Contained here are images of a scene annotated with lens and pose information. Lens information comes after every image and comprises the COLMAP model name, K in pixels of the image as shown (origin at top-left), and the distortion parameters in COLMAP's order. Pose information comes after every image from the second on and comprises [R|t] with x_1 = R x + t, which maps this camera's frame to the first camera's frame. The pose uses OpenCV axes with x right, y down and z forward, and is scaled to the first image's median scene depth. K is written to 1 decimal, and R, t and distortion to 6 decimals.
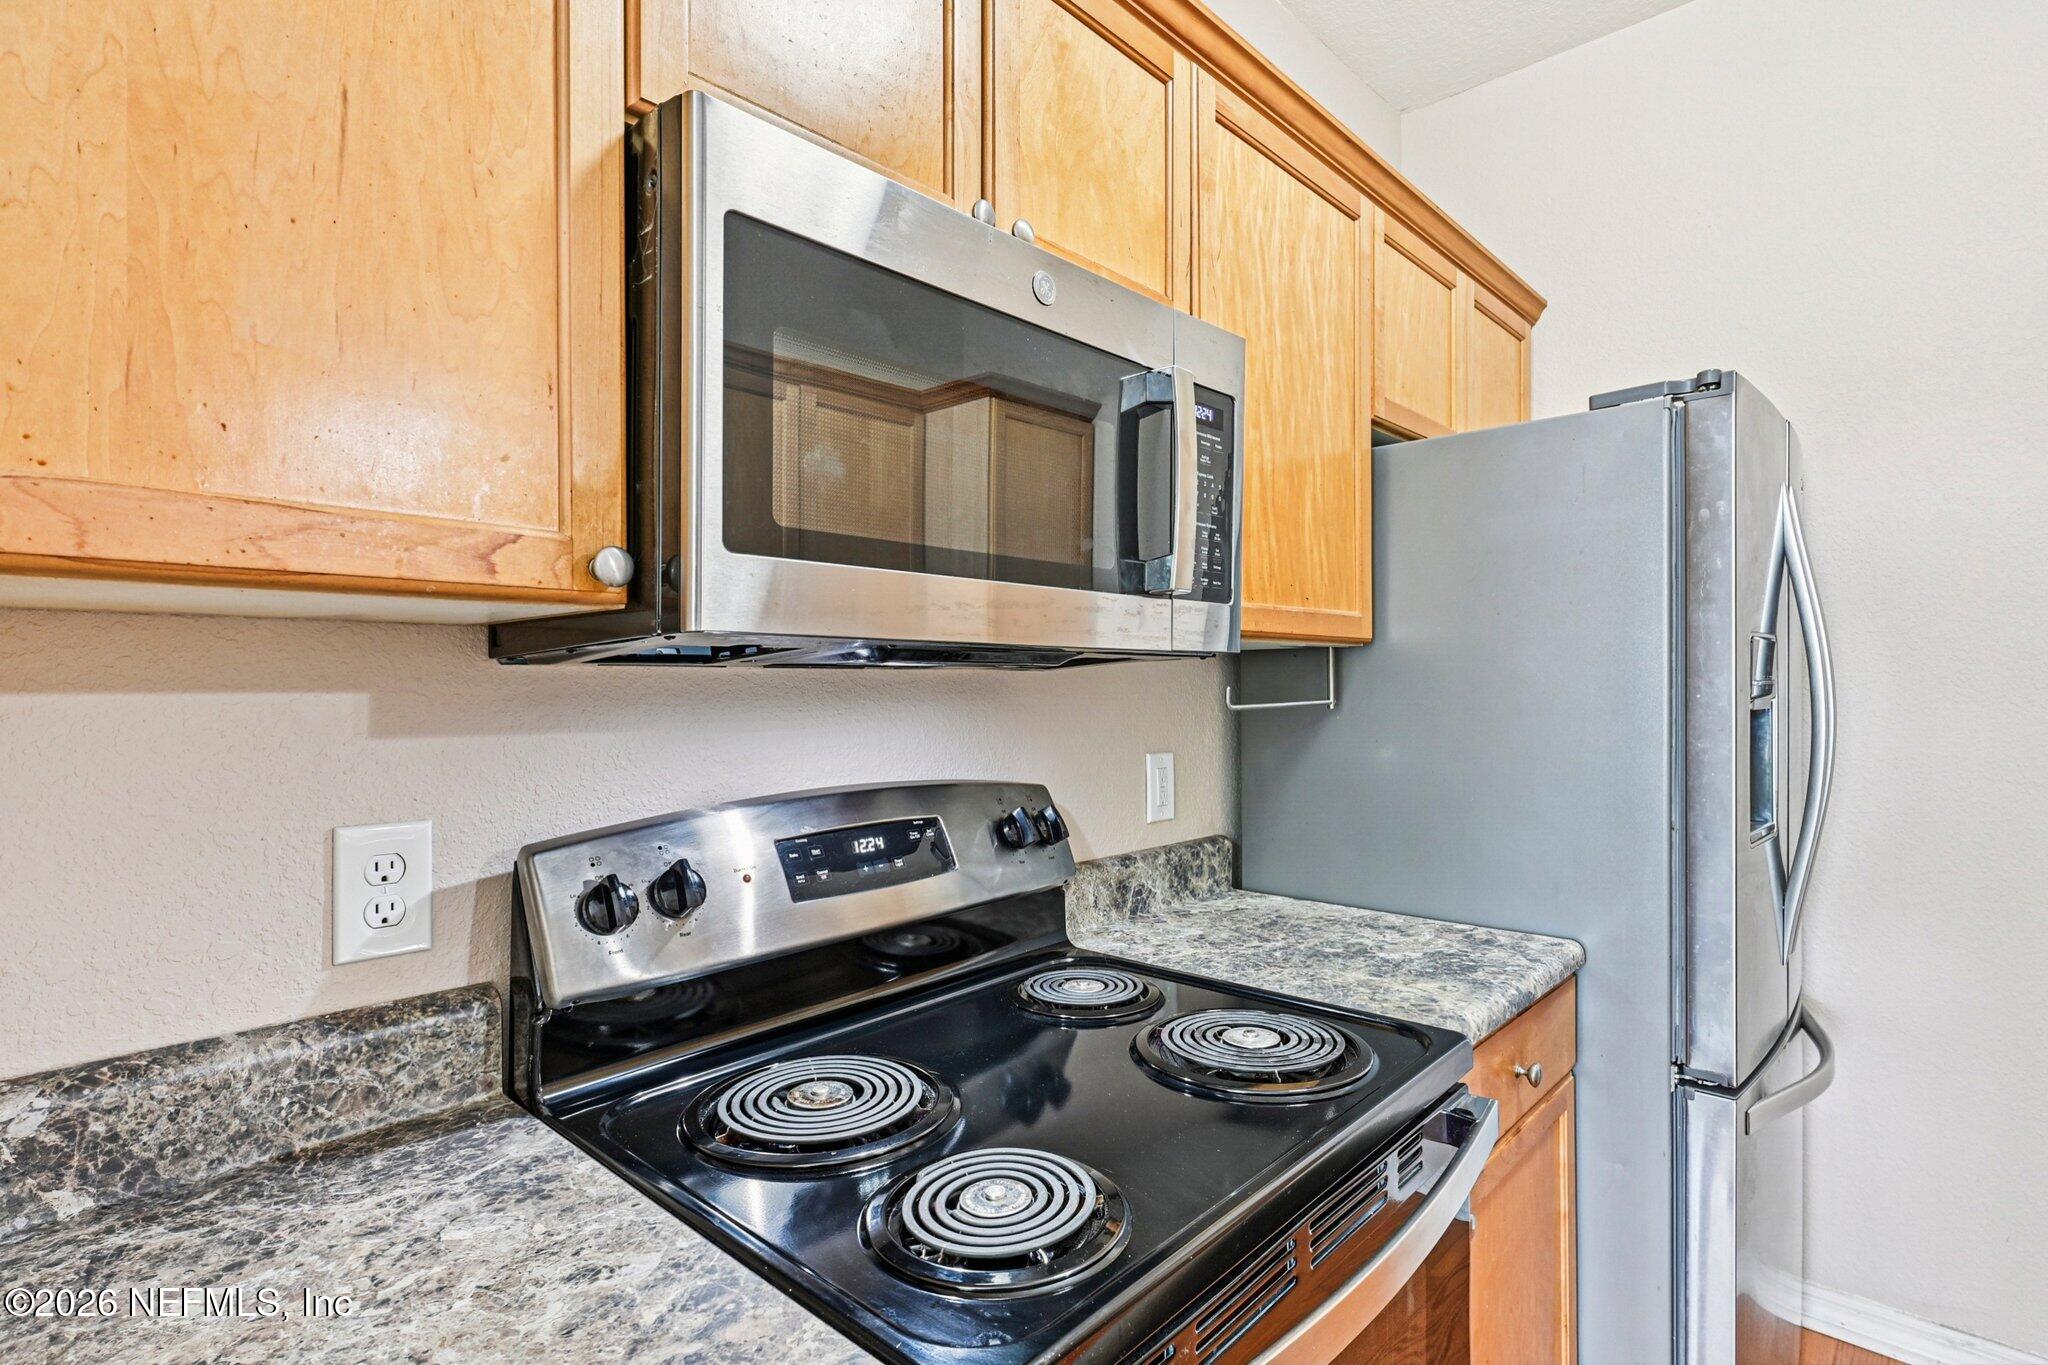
lens RADIAL K [[1023.4, 0, 1024.0], [0, 1023.4, 682.5], [0, 0, 1]] dist [0.000114, 0.000101]
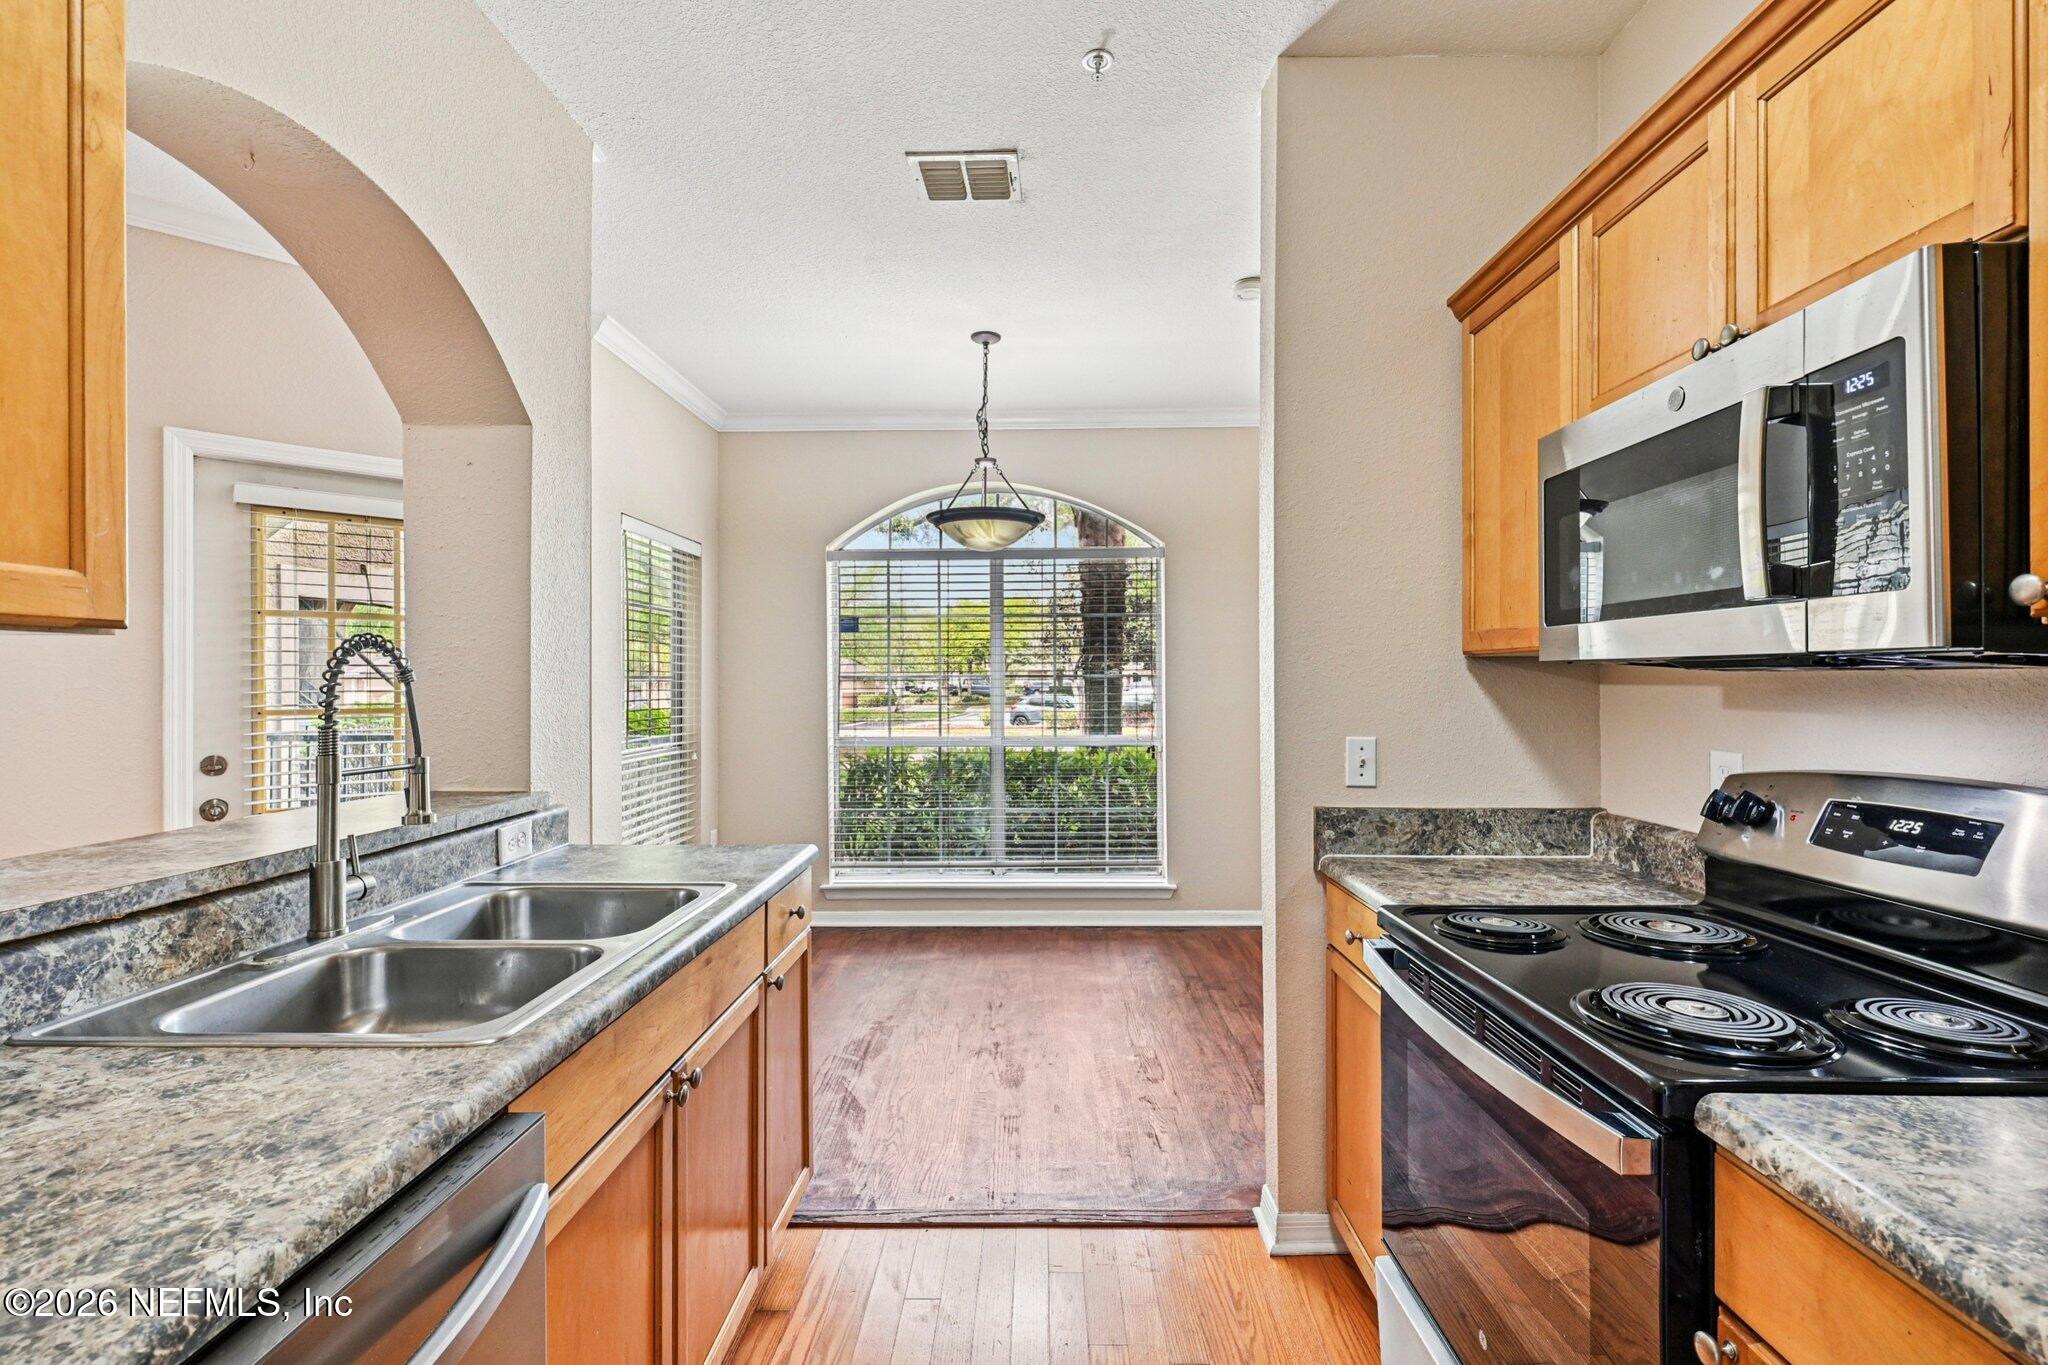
lens RADIAL K [[925.4, 0, 1028.3], [0, 925.4, 682.9], [0, 0, 1]] dist [-0.000816, 0.000440]
pose [[-0.747275, 0.006264, -0.664485, 1.410742], [0.007971, 0.999968, 0.000463, -0.008220], [0.664467, -0.004950, -0.747301, 1.266301]]
